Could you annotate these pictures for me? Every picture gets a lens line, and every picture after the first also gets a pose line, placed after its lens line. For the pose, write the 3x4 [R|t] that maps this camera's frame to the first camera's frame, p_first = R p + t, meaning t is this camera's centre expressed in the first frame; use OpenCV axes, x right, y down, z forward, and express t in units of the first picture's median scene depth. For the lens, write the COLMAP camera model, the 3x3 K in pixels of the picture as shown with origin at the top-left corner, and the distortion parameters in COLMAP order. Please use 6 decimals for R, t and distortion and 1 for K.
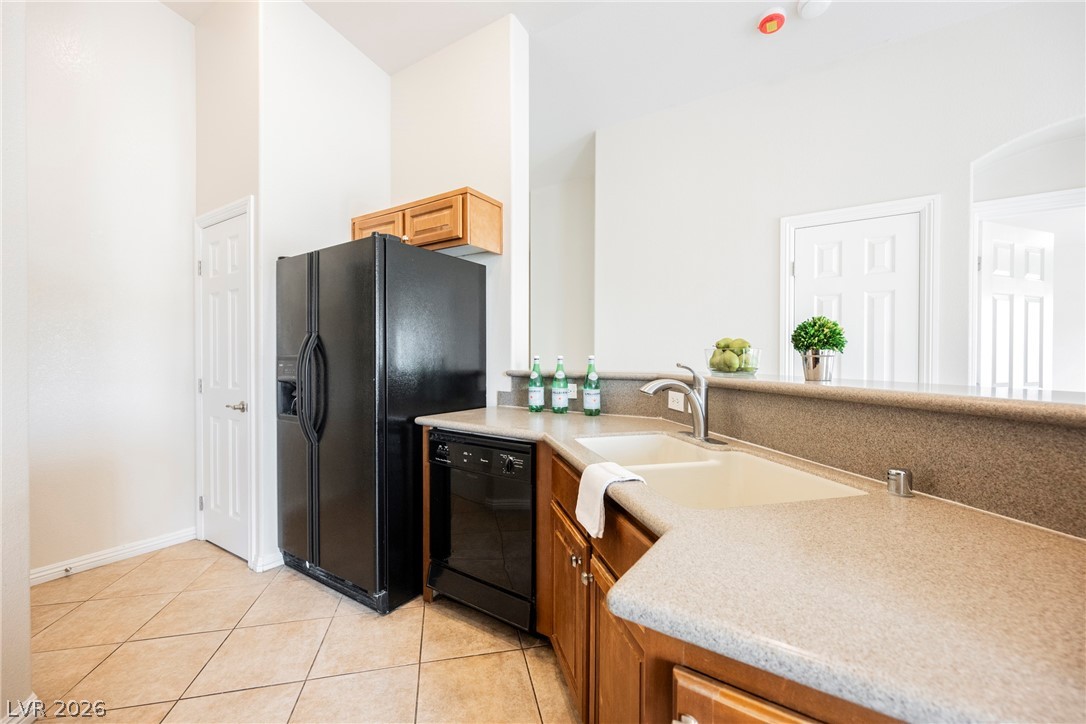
lens RADIAL K [[432.0, 0, 543.0], [0, 432.0, 362.0], [0, 0, 1]] dist [0.003279, 0.000104]
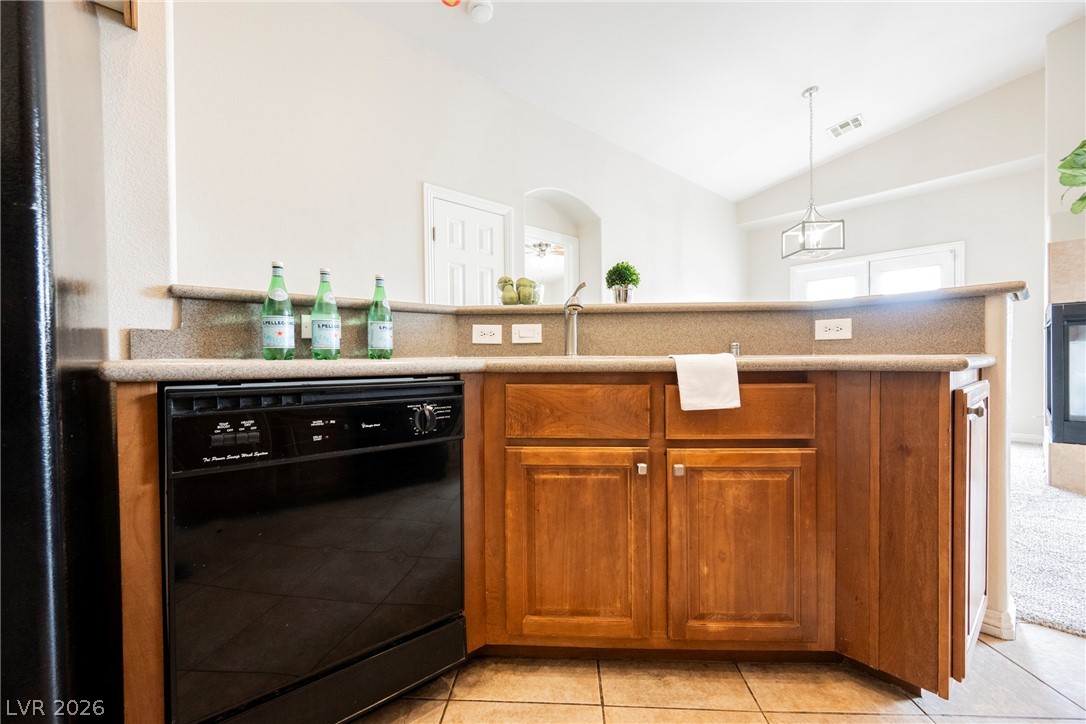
lens RADIAL K [[432.0, 0, 543.0], [0, 432.0, 362.0], [0, 0, 1]] dist [0.003279, 0.000104]
pose [[0.277453, -0.018211, 0.960567, -0.507796], [0.019260, 0.999725, 0.013391, 0.126337], [-0.960546, 0.014785, 0.277727, 0.555953]]
